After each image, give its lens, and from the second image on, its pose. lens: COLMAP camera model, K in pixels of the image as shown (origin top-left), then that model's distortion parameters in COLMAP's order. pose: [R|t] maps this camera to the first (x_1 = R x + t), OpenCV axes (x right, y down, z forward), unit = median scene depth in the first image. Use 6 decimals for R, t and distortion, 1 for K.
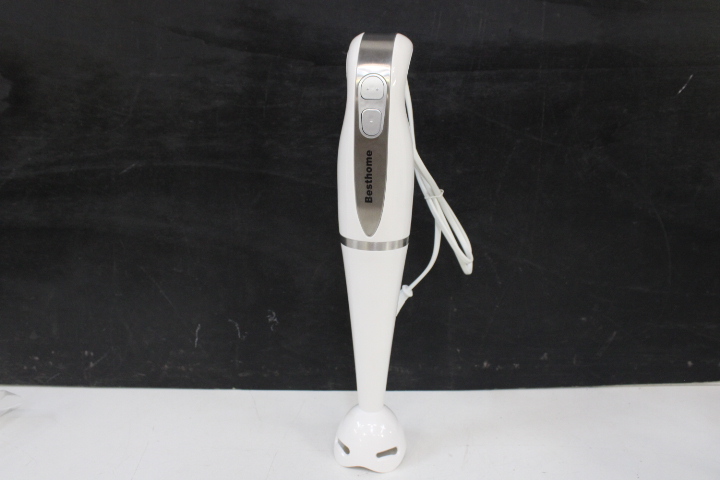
lens RADIAL K [[635.9, 0, 358.3], [0, 635.9, 237.2], [0, 0, 1]] dist [-0.143634, 0.096819]
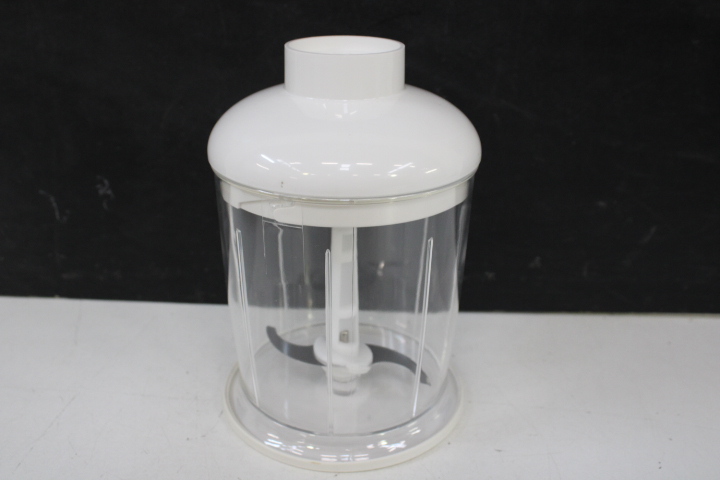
lens RADIAL K [[766.7, 0, 351.0], [0, 766.7, 241.4], [0, 0, 1]] dist [-0.088190, 0.000000]
pose [[0.997901, 0.025744, -0.059429, 0.167447], [-0.016649, 0.988733, 0.148761, 0.063259], [0.062589, -0.147459, 0.987086, 0.253680]]
